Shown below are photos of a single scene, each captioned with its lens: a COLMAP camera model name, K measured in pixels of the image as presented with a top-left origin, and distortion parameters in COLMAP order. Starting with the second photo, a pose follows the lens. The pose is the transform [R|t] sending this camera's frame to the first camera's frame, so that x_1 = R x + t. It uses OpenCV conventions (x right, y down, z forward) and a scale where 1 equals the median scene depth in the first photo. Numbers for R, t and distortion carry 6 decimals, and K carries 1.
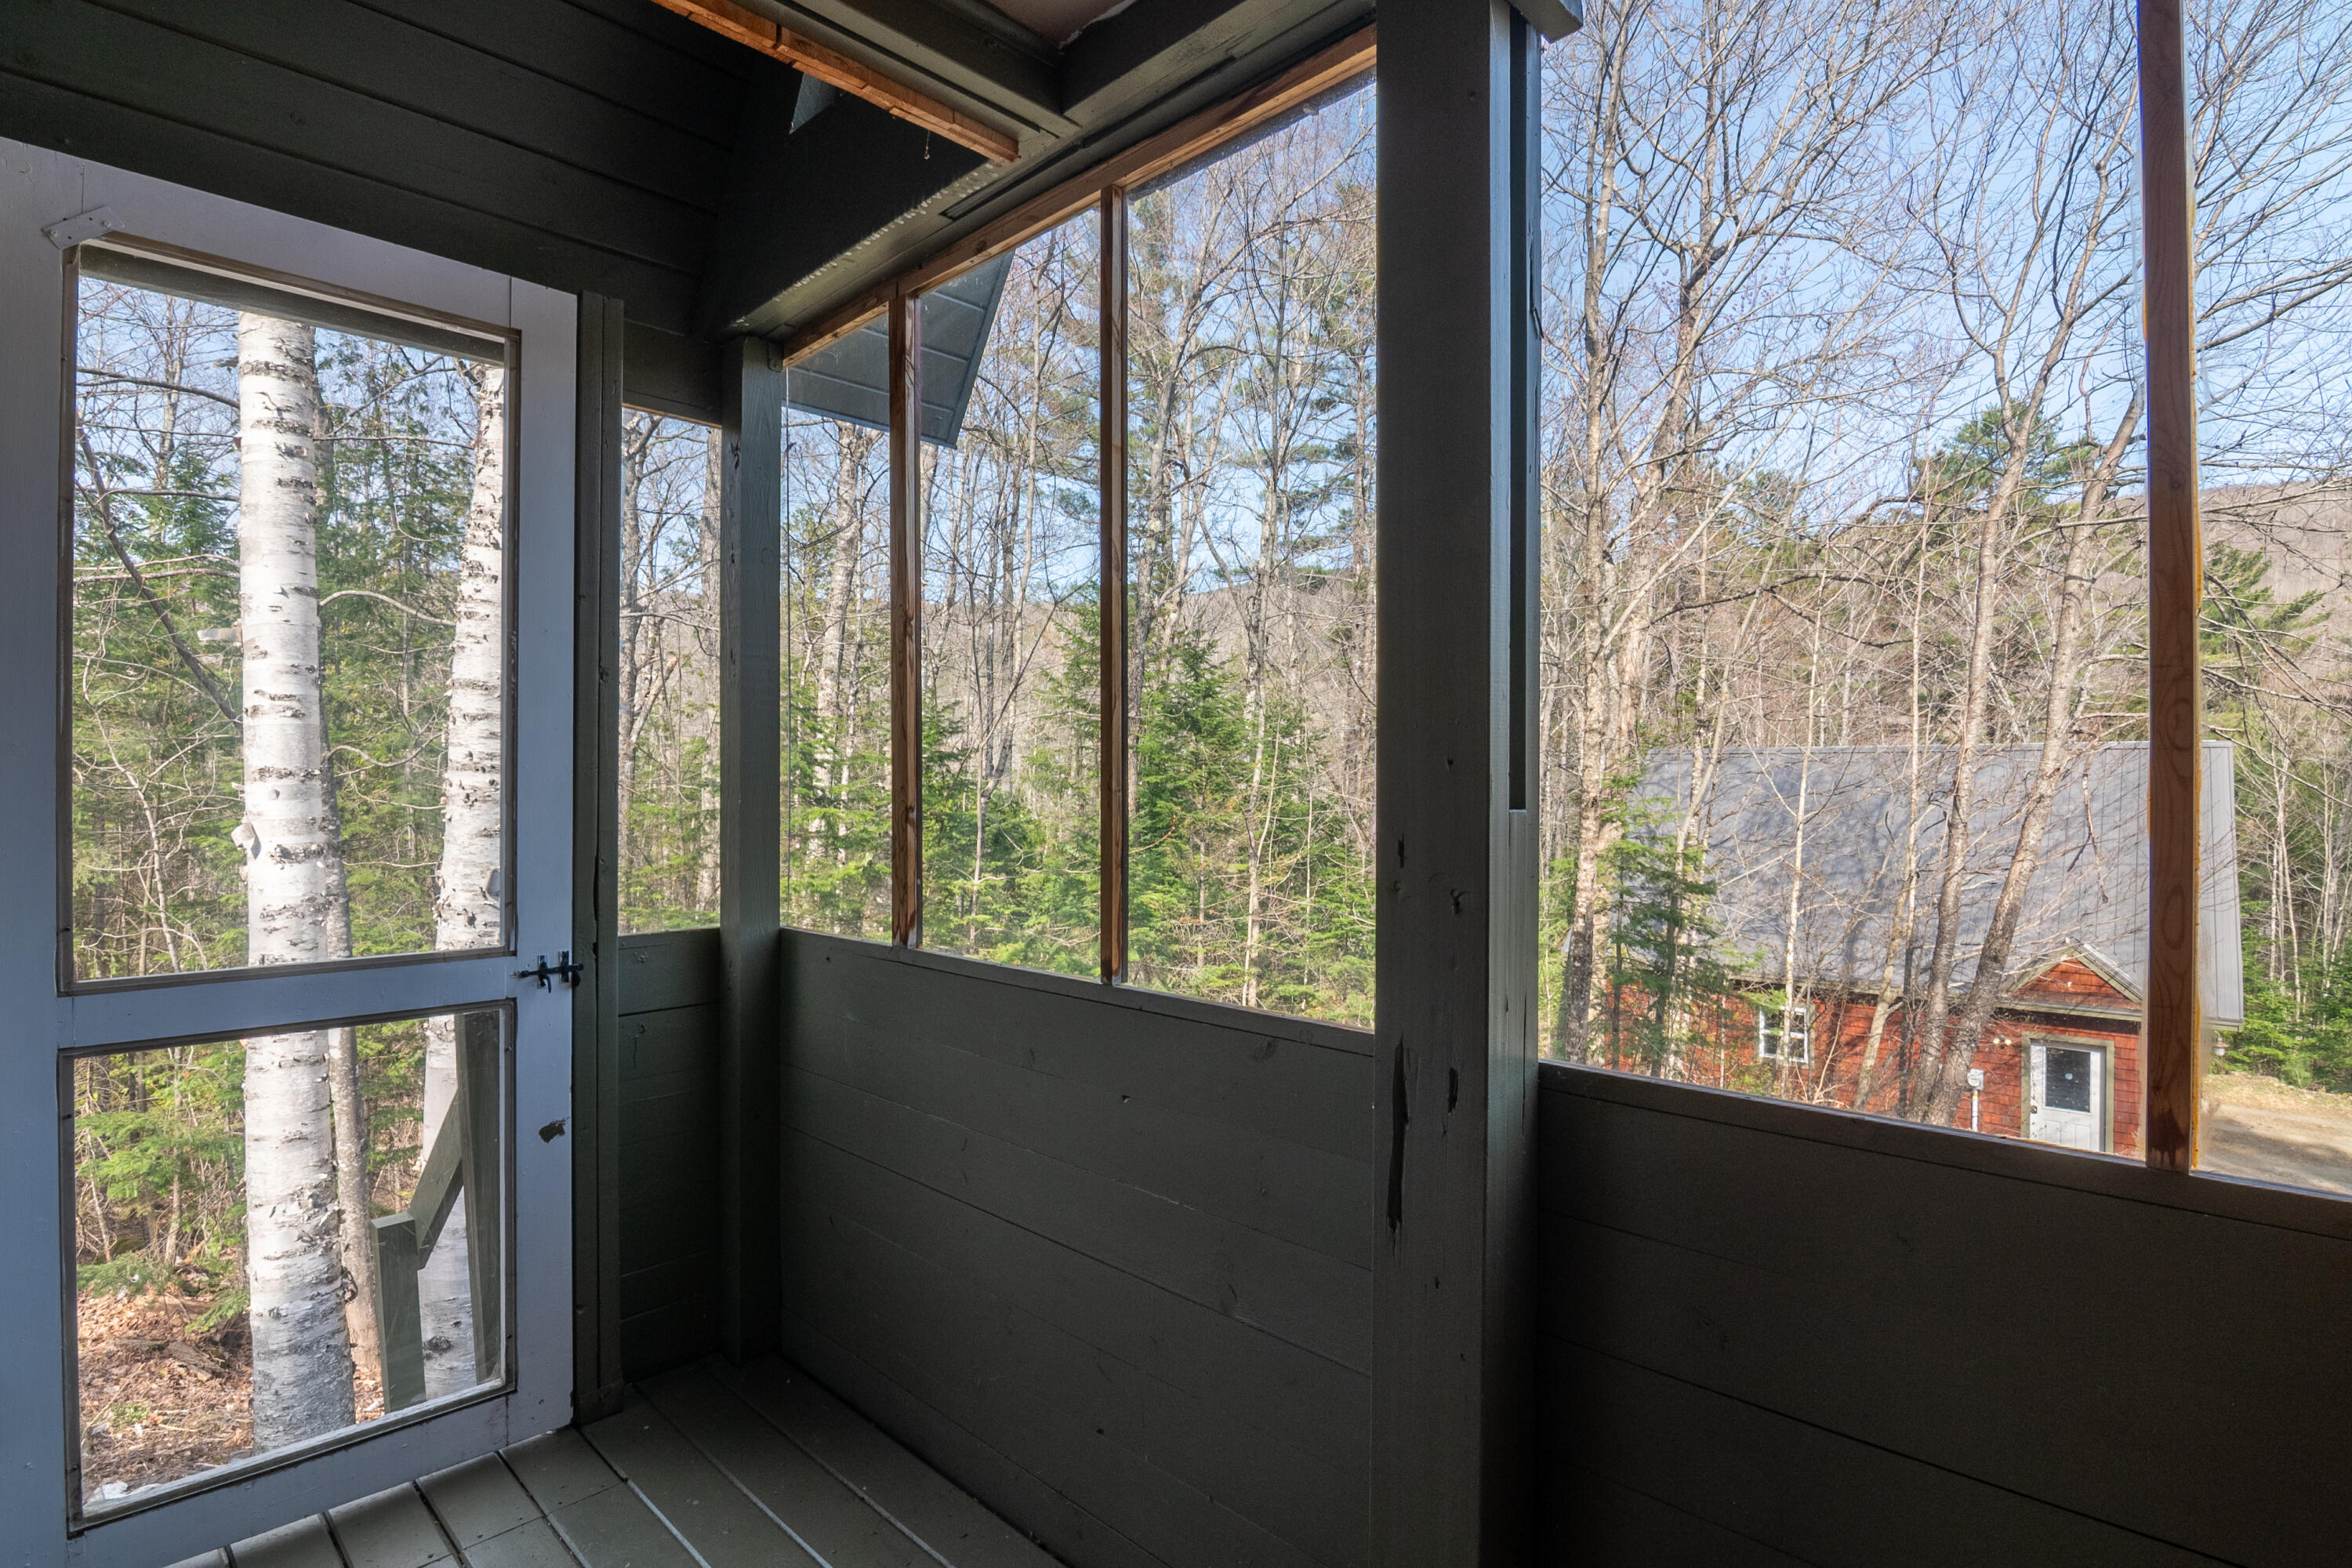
lens RADIAL K [[1154.6, 0, 1168.5], [0, 1154.6, 777.6], [0, 0, 1]] dist [-0.015701, -0.006901]
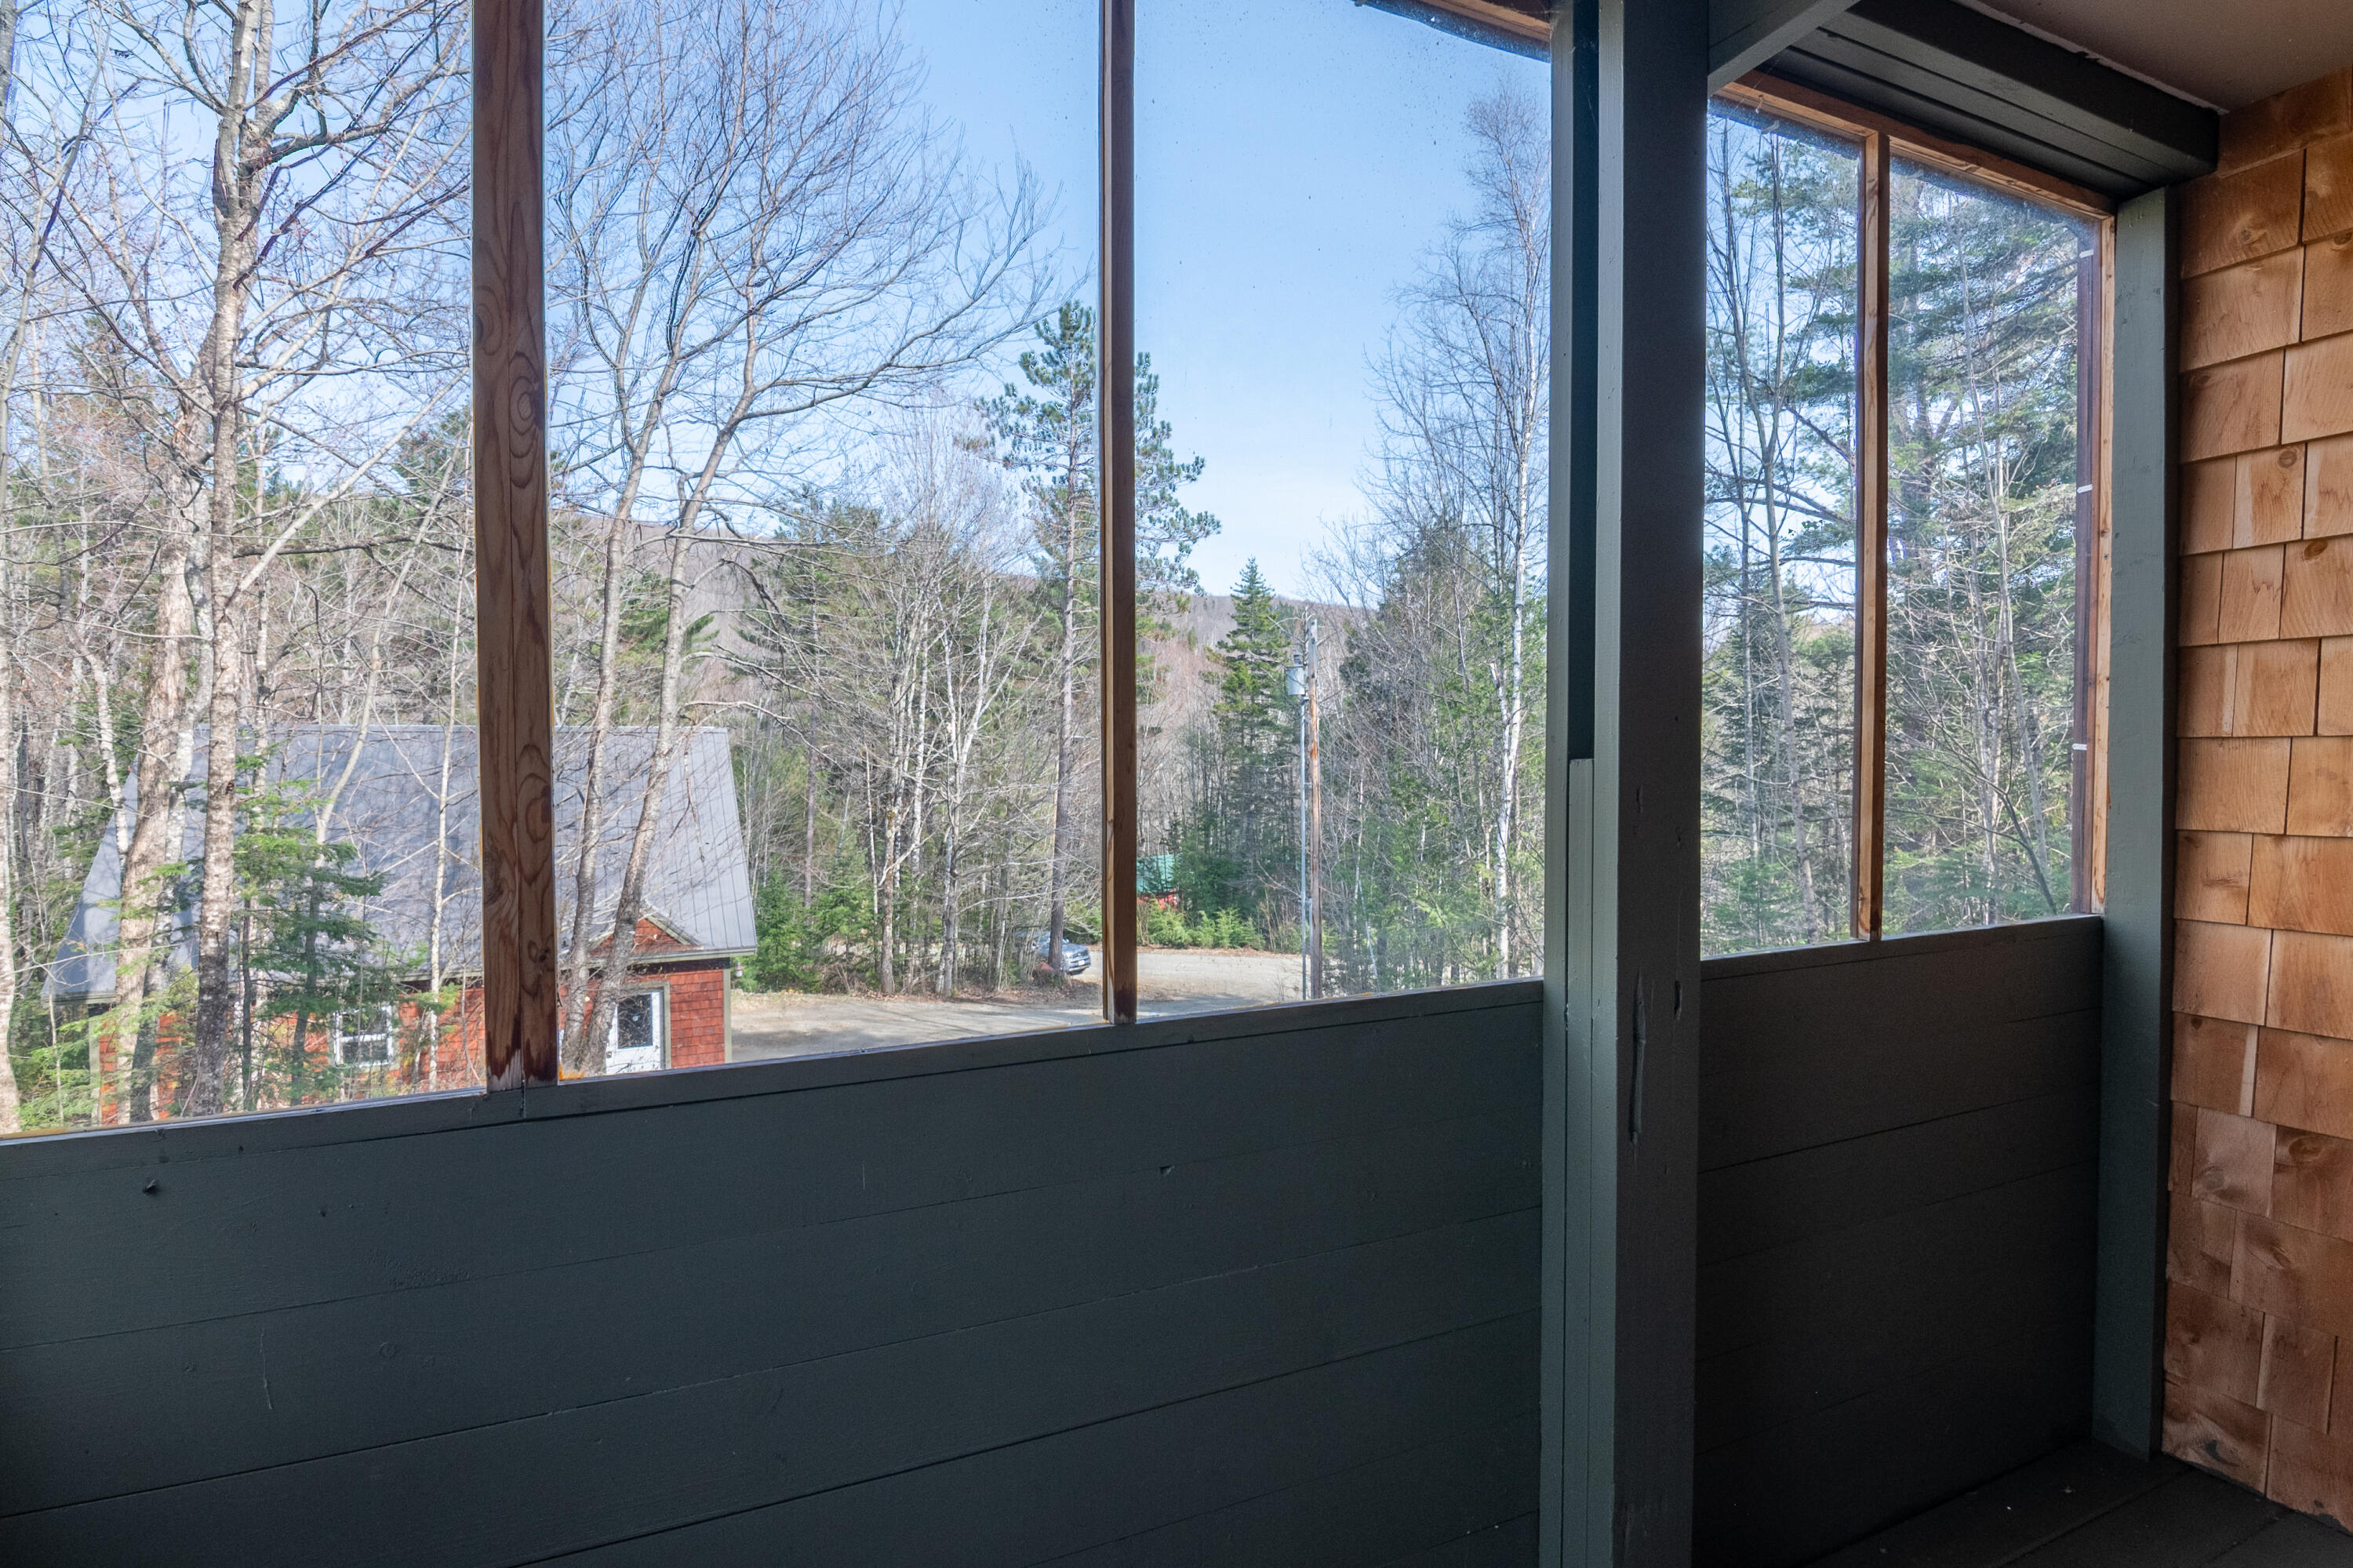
lens RADIAL K [[1155.2, 0, 1169.9], [0, 1155.2, 787.4], [0, 0, 1]] dist [-0.015701, -0.006901]
pose [[0.356268, -0.025007, 0.934049, -0.120551], [0.002966, 0.999667, 0.025632, 0.003156], [-0.934379, -0.006362, 0.356223, 0.120666]]
